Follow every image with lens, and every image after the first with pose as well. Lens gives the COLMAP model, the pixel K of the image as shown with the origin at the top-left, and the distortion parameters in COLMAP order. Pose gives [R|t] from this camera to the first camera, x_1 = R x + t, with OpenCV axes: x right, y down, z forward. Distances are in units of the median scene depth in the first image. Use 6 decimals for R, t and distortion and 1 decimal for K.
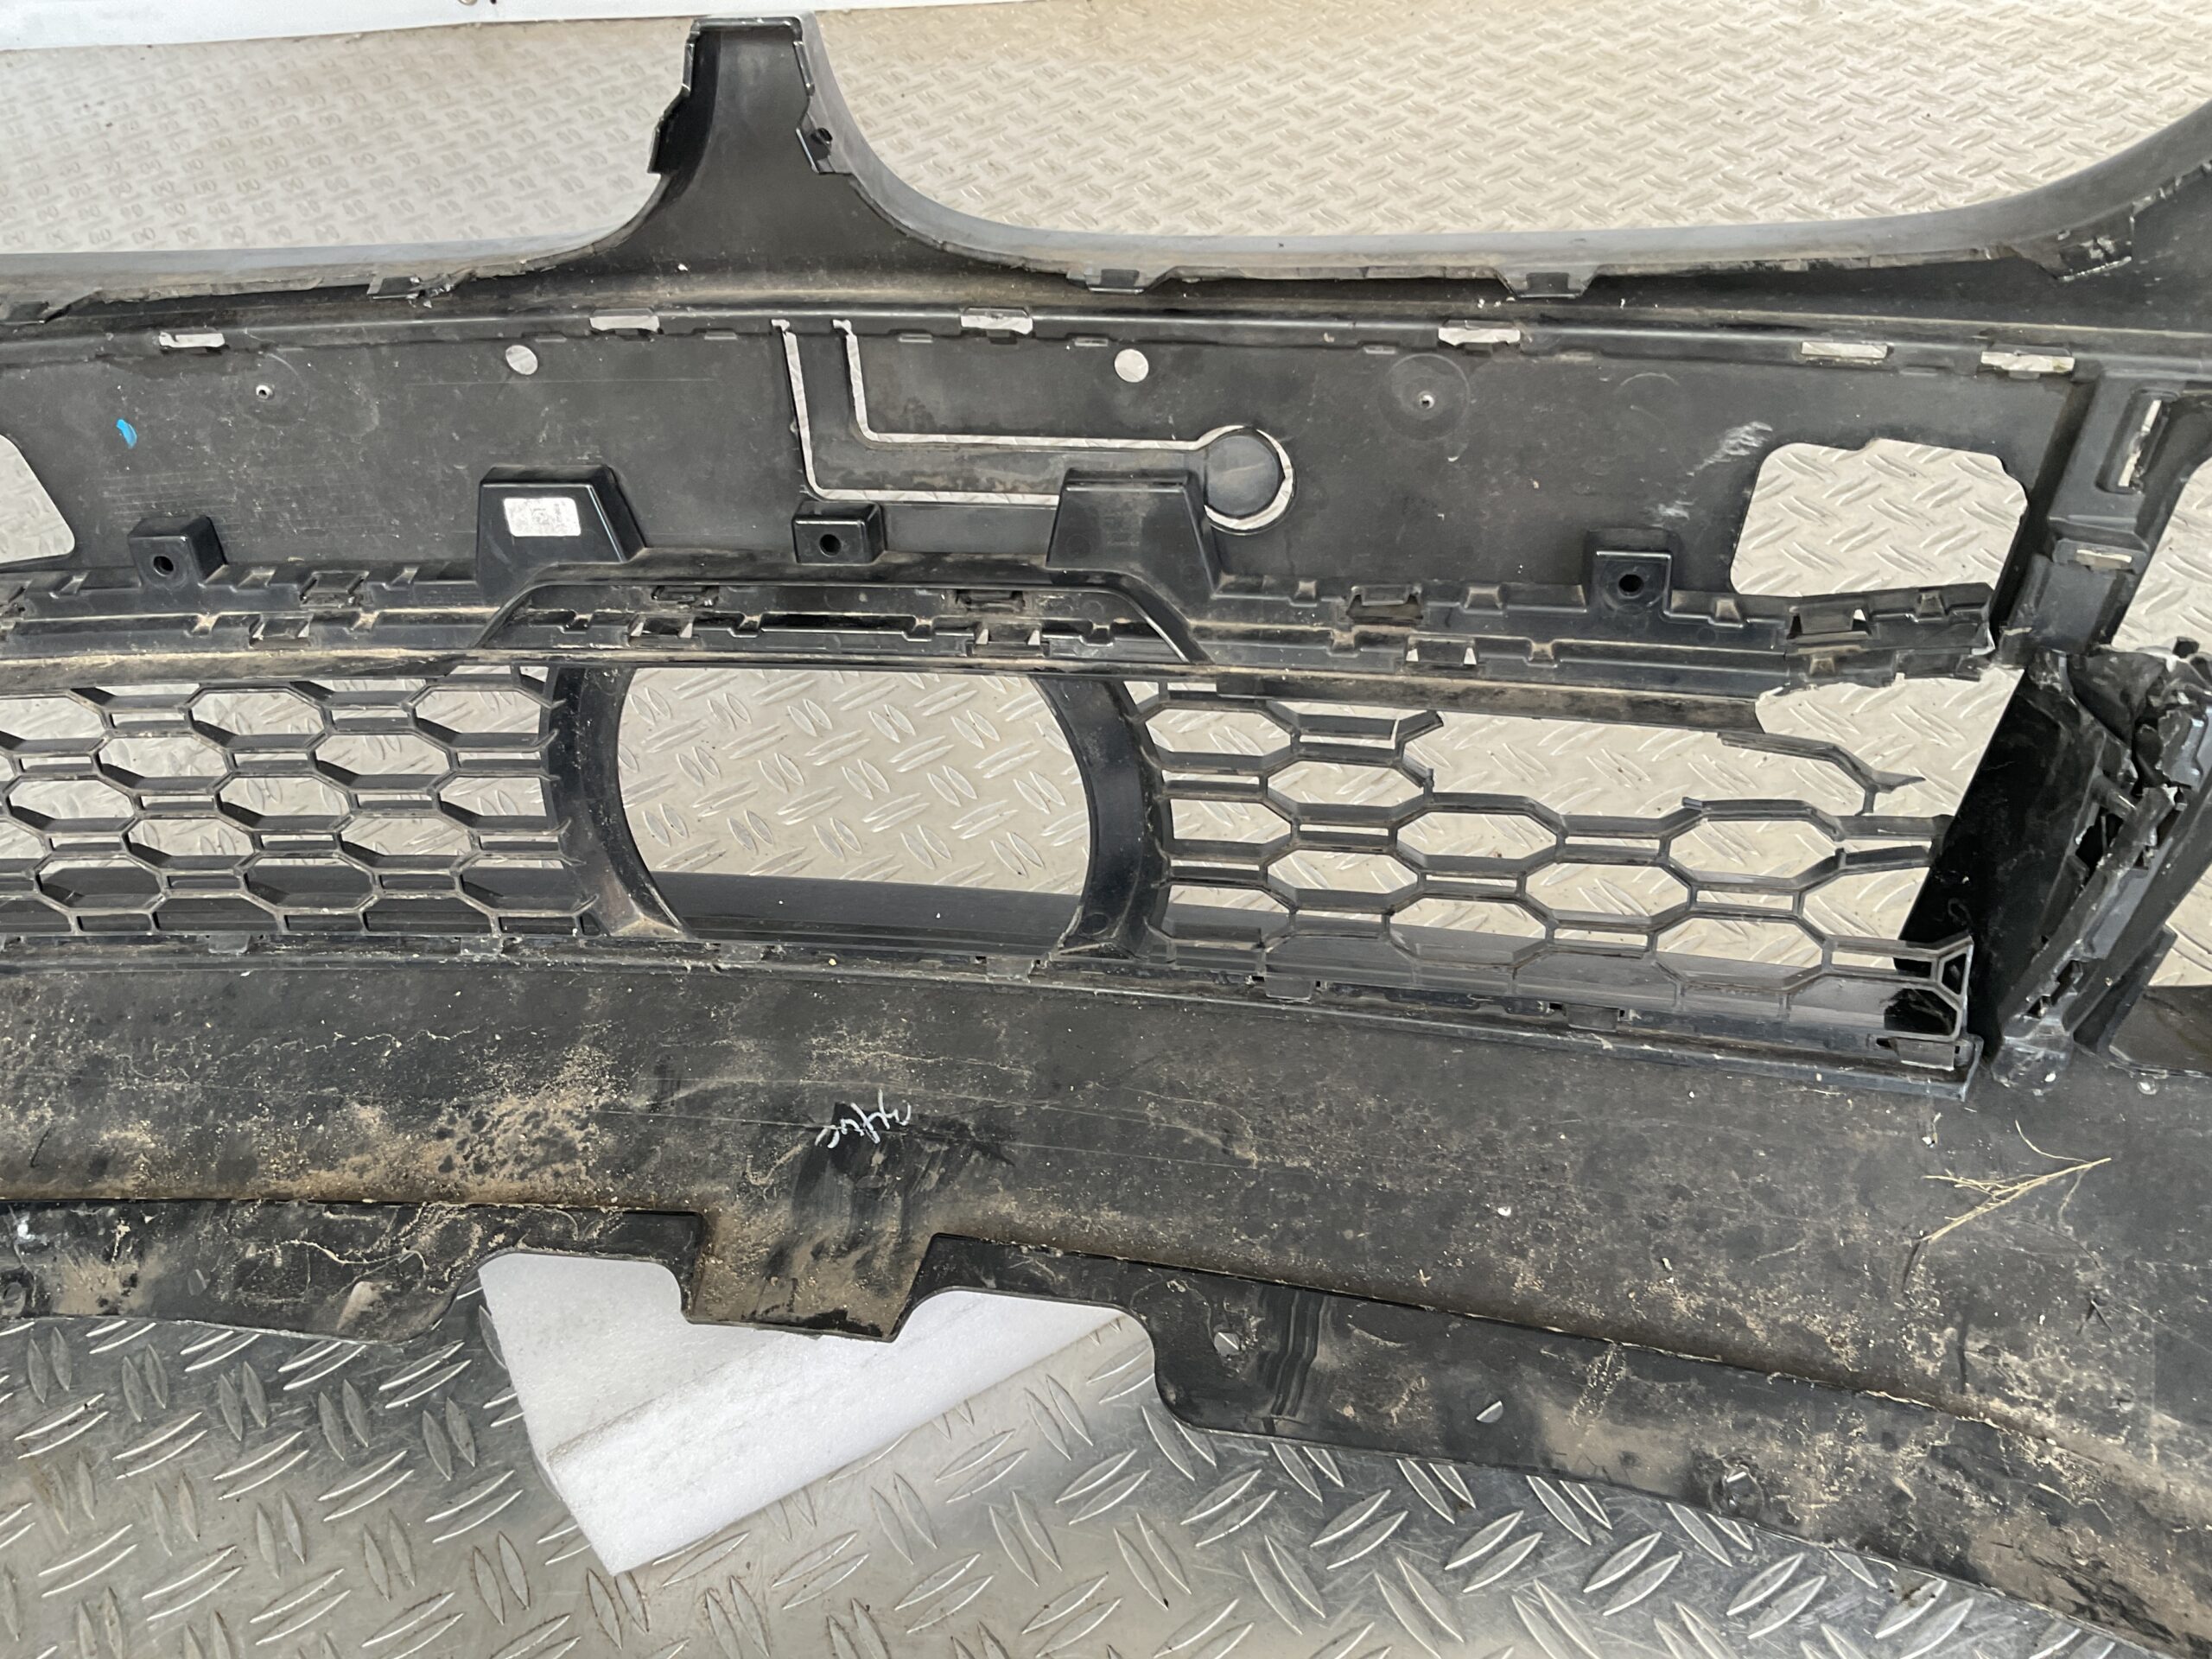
lens RADIAL K [[1858.1, 0, 1106.0], [0, 1858.1, 829.5], [0, 0, 1]] dist [0.104036, -0.207566]
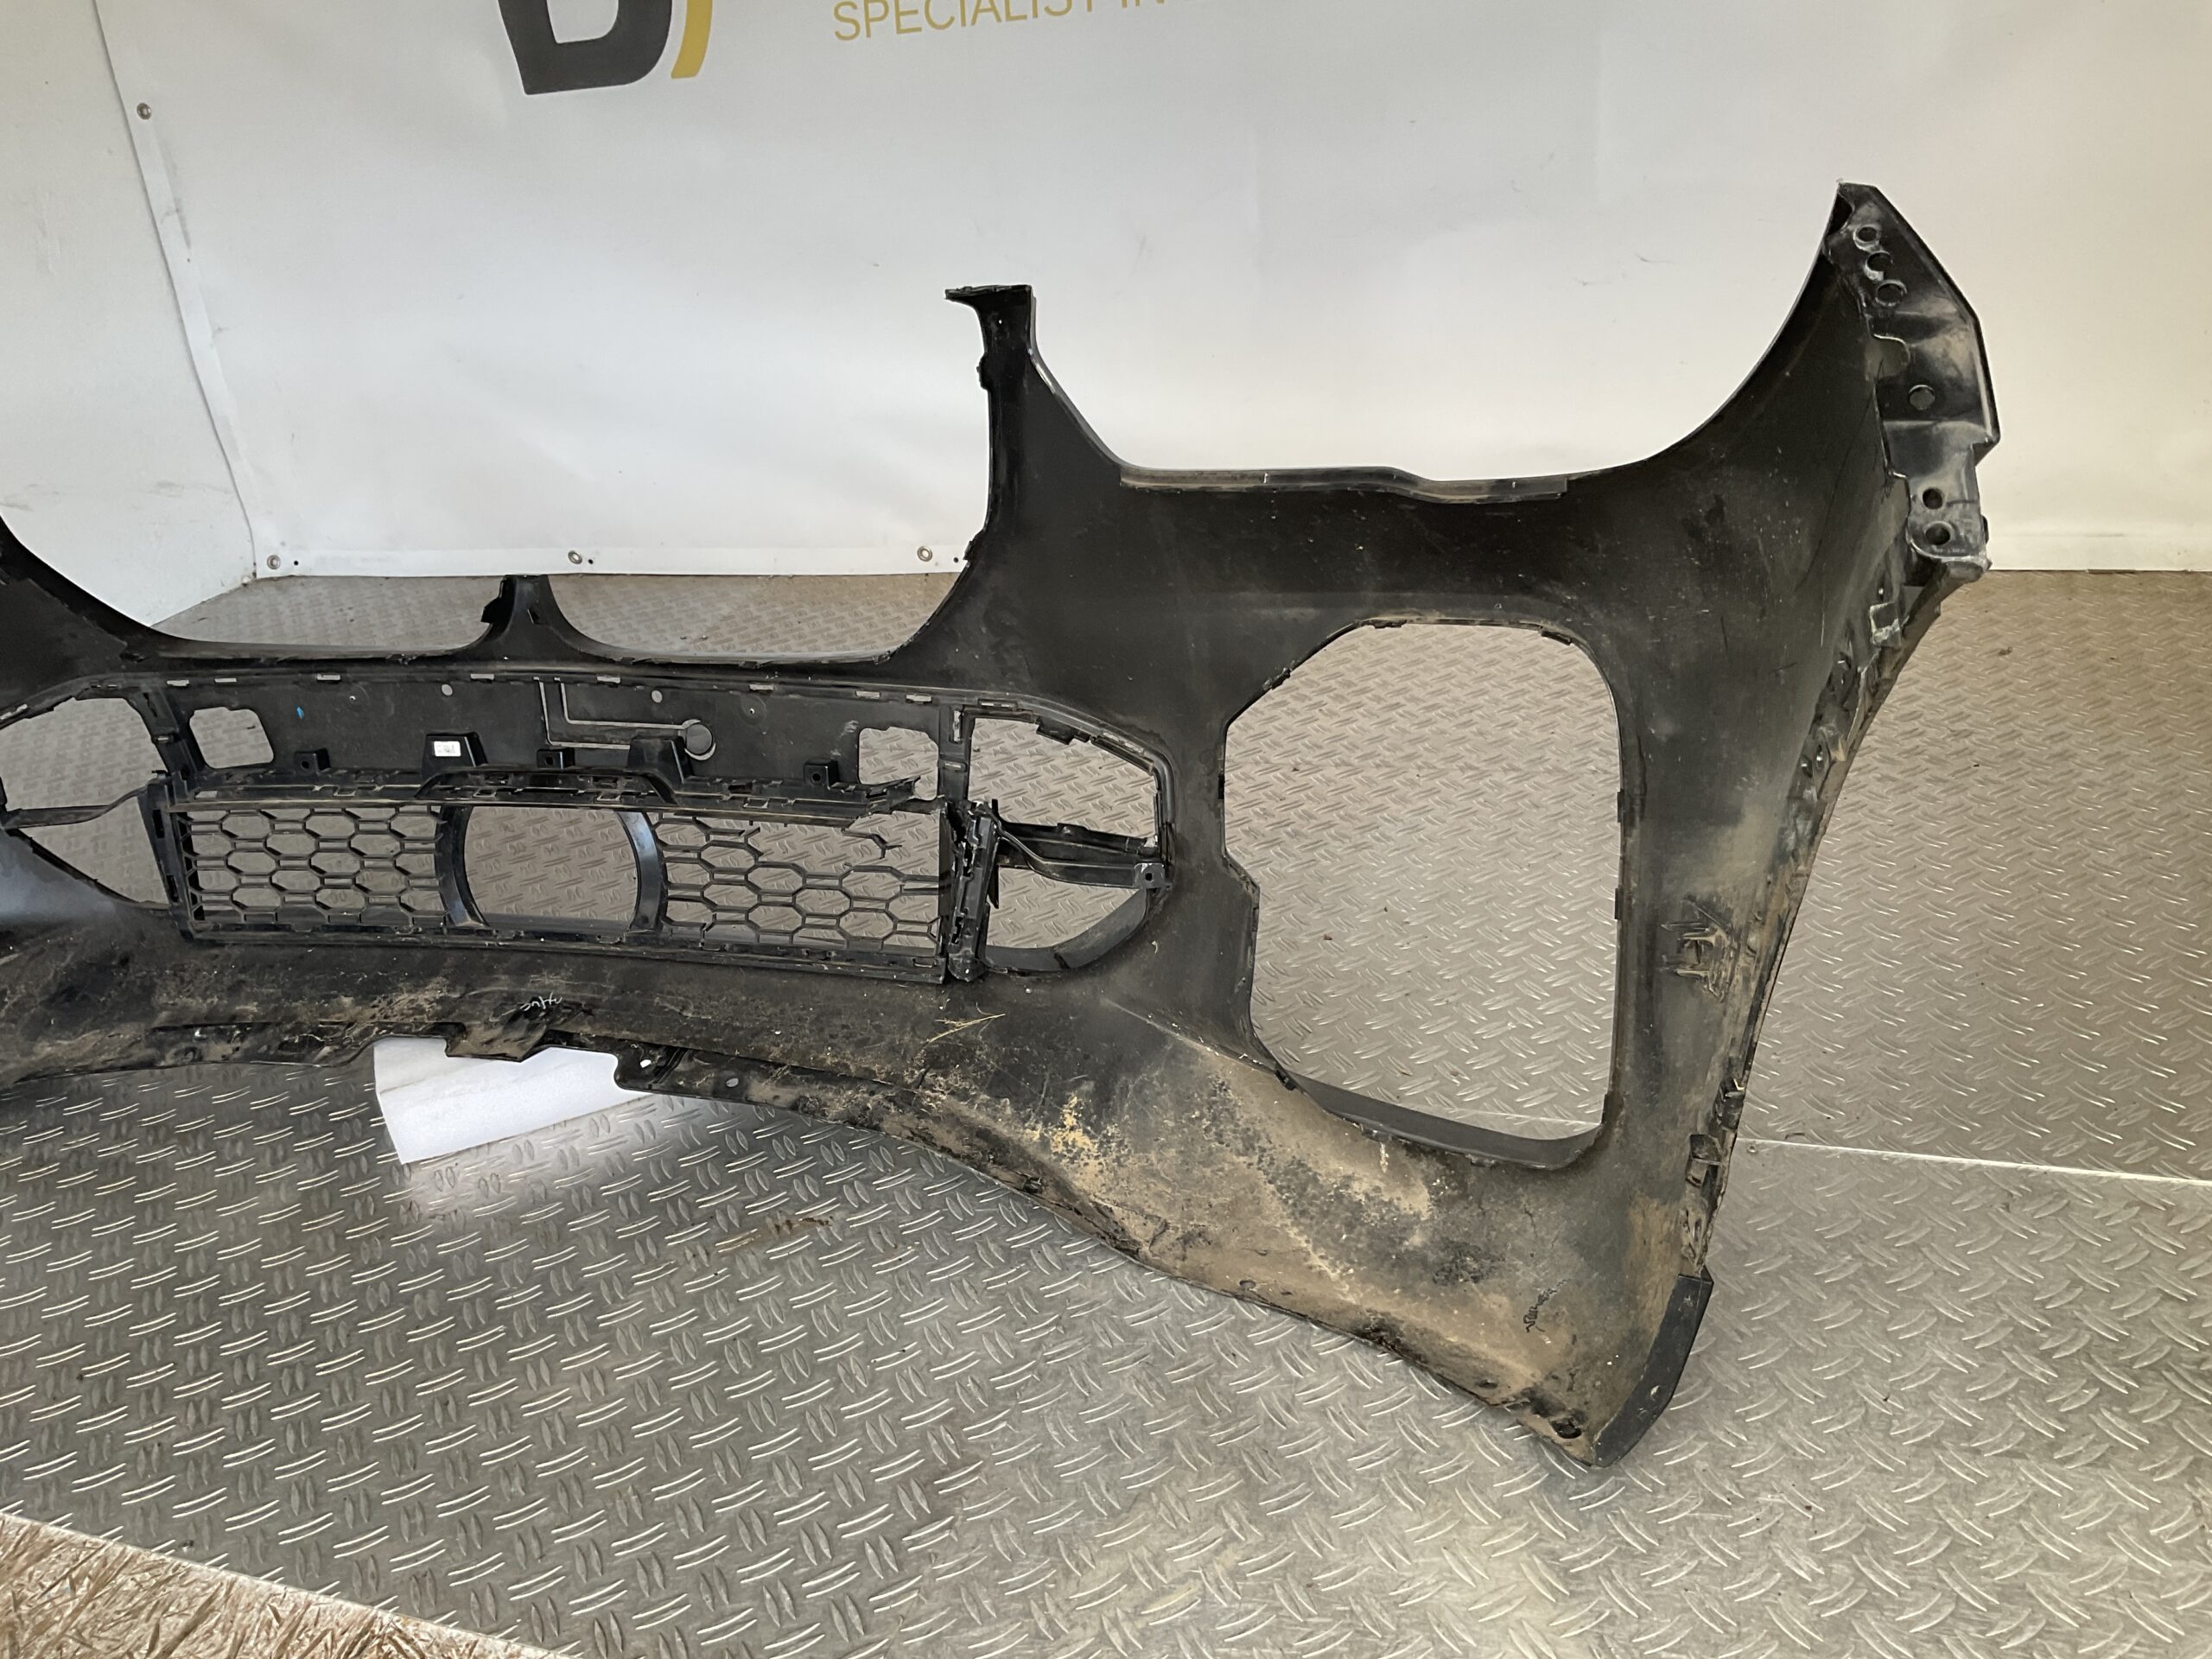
lens RADIAL K [[1858.1, 0, 1106.0], [0, 1858.1, 829.5], [0, 0, 1]] dist [0.104036, -0.207566]
pose [[0.993820, 0.045859, -0.101086, 0.880580], [-0.071849, 0.959921, -0.270904, 0.583030], [0.084612, 0.276493, 0.957284, -1.388057]]
